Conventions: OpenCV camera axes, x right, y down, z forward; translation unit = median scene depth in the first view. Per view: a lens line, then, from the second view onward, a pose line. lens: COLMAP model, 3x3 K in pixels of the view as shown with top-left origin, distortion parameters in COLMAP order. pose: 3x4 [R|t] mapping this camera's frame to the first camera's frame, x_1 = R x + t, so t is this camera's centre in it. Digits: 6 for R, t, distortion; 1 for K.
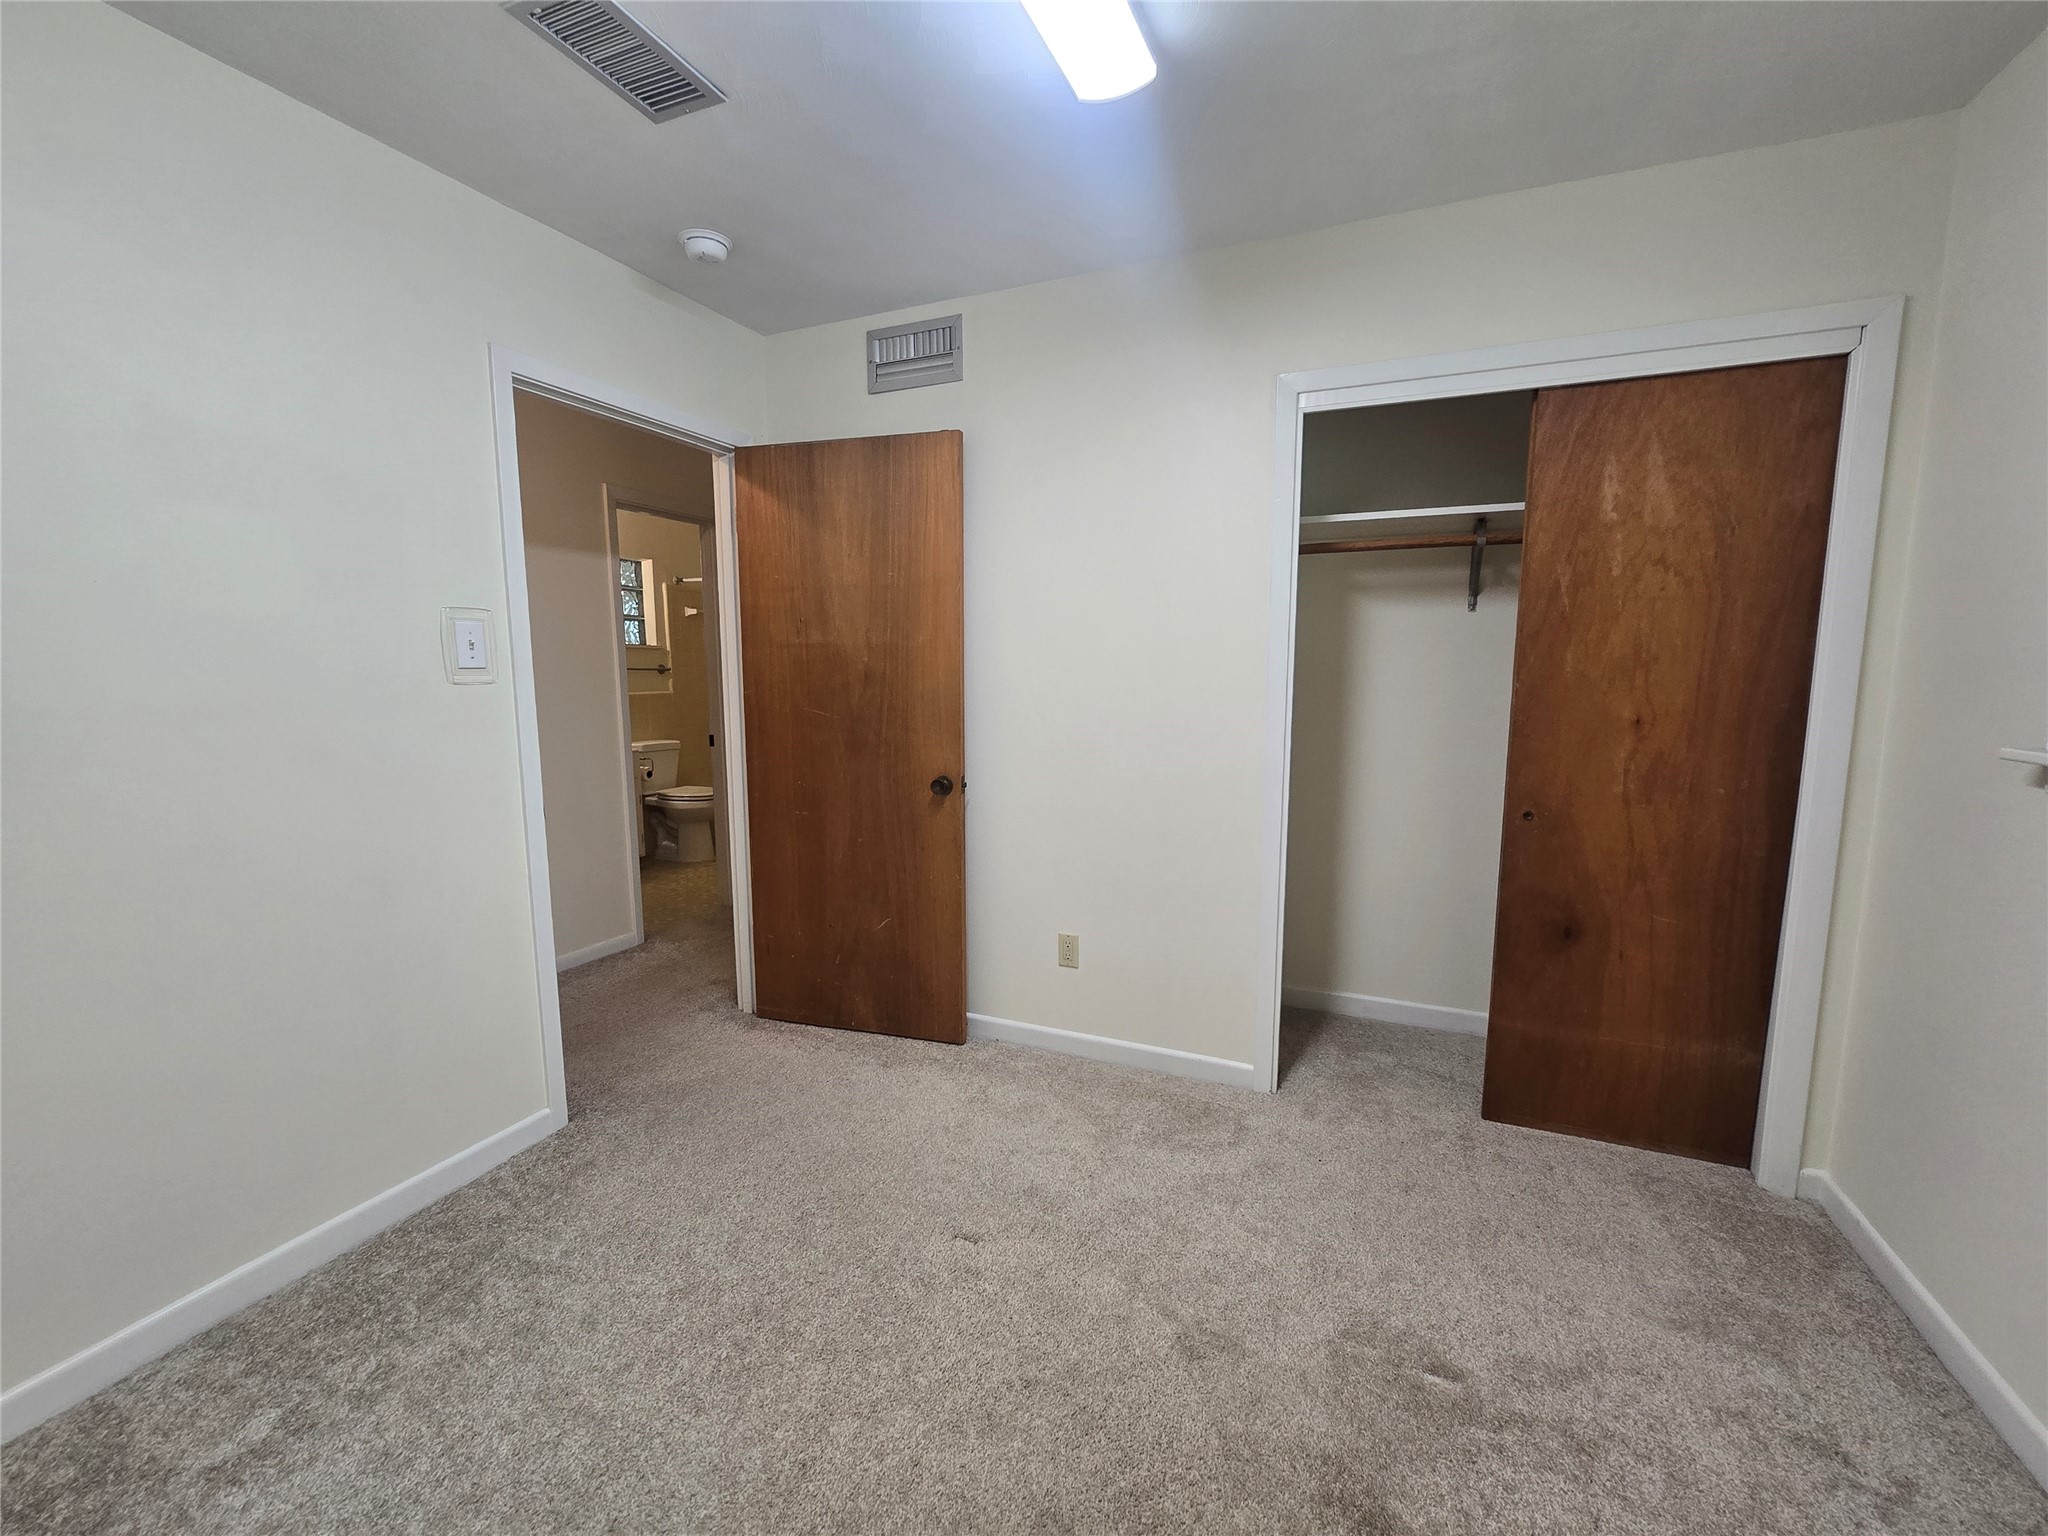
lens RADIAL K [[834.8, 0, 1022.1], [0, 834.8, 772.9], [0, 0, 1]] dist [-0.001478, 0.000214]
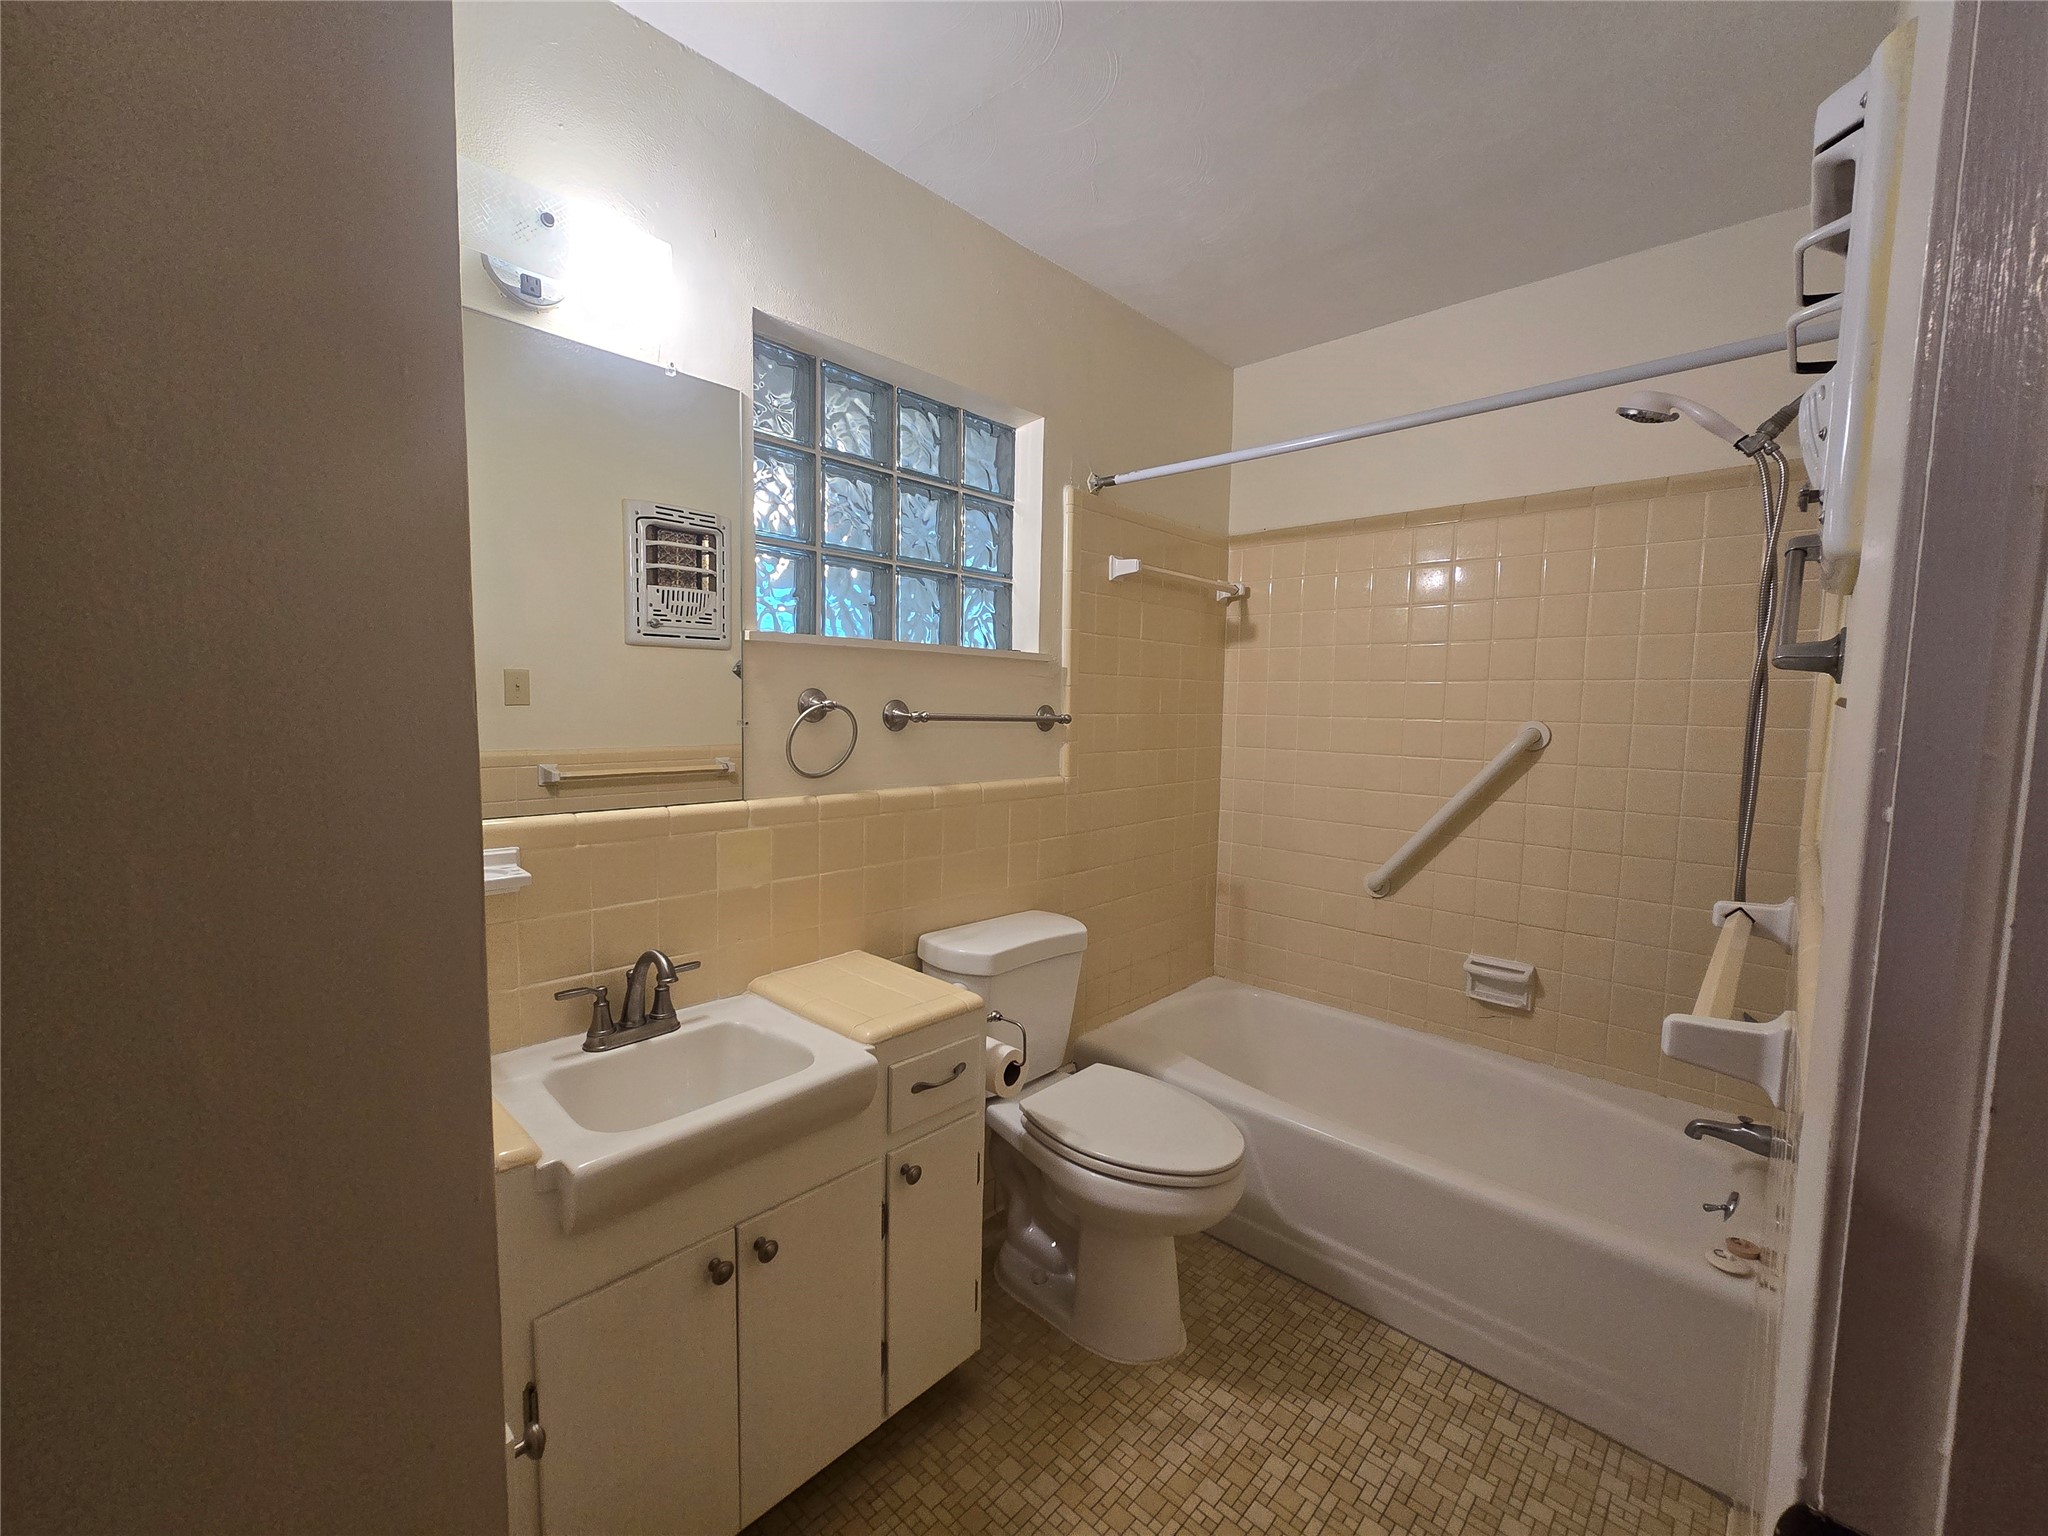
lens RADIAL K [[834.8, 0, 1025.2], [0, 834.8, 771.5], [0, 0, 1]] dist [-0.001478, 0.000214]
pose [[0.940184, 0.045156, -0.337660, -0.316164], [-0.064040, 0.996933, -0.044990, -0.083738], [0.334593, 0.063923, 0.940192, 0.654394]]
